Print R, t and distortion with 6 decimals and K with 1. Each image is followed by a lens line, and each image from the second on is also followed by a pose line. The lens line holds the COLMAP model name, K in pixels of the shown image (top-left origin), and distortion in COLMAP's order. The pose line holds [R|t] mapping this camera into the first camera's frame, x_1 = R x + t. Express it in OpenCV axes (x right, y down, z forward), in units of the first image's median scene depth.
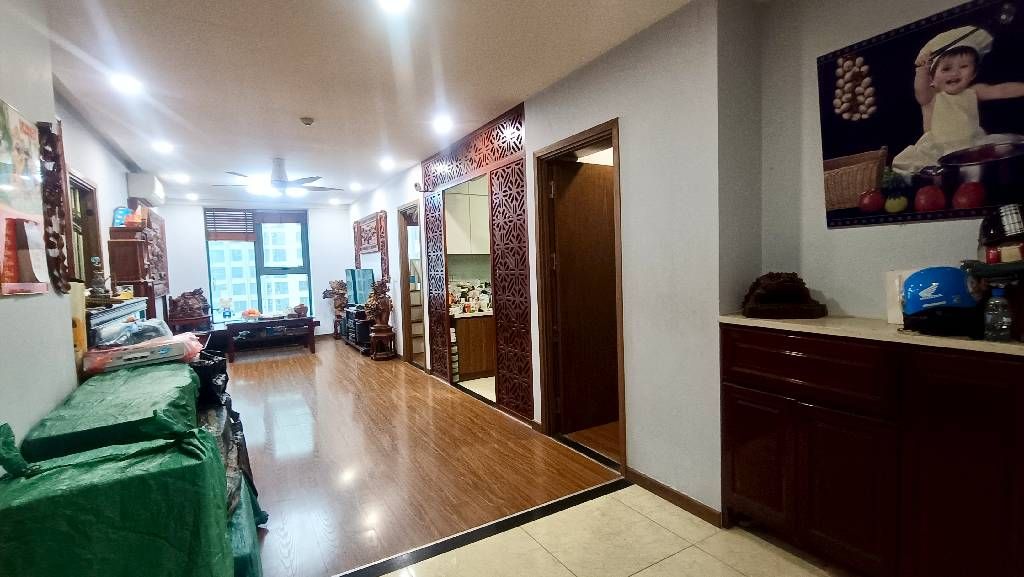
lens RADIAL K [[475.2, 0, 512.3], [0, 475.2, 290.9], [0, 0, 1]] dist [-0.001177, -0.001690]
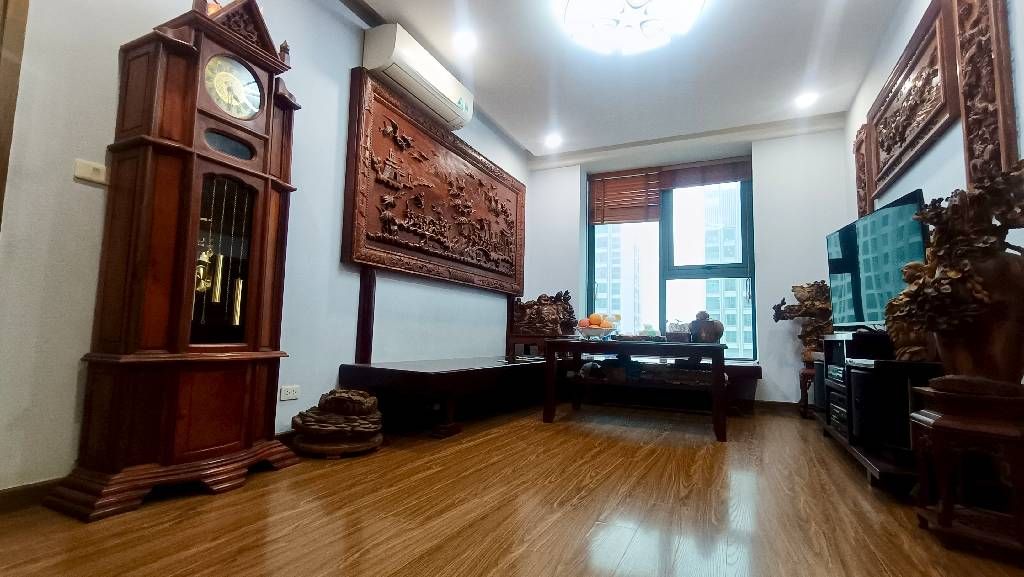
lens RADIAL K [[475.2, 0, 514.5], [0, 475.2, 290.3], [0, 0, 1]] dist [-0.001177, -0.001690]
pose [[0.571571, -0.029360, -0.820027, -0.172543], [-0.091152, 0.990903, -0.099012, 0.056375], [0.815474, 0.131340, 0.563695, 0.553285]]
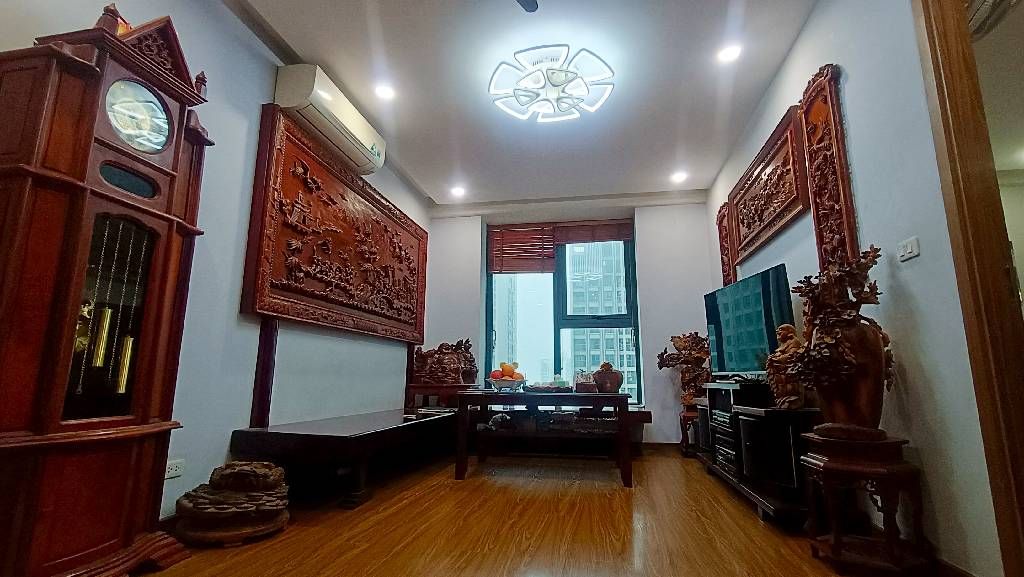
lens RADIAL K [[475.2, 0, 514.4], [0, 475.2, 288.9], [0, 0, 1]] dist [-0.001177, -0.001690]
pose [[0.764983, -0.082296, -0.638771, -0.192490], [-0.068772, 0.975694, -0.208065, 0.050572], [0.640368, 0.203096, 0.740730, 0.527140]]
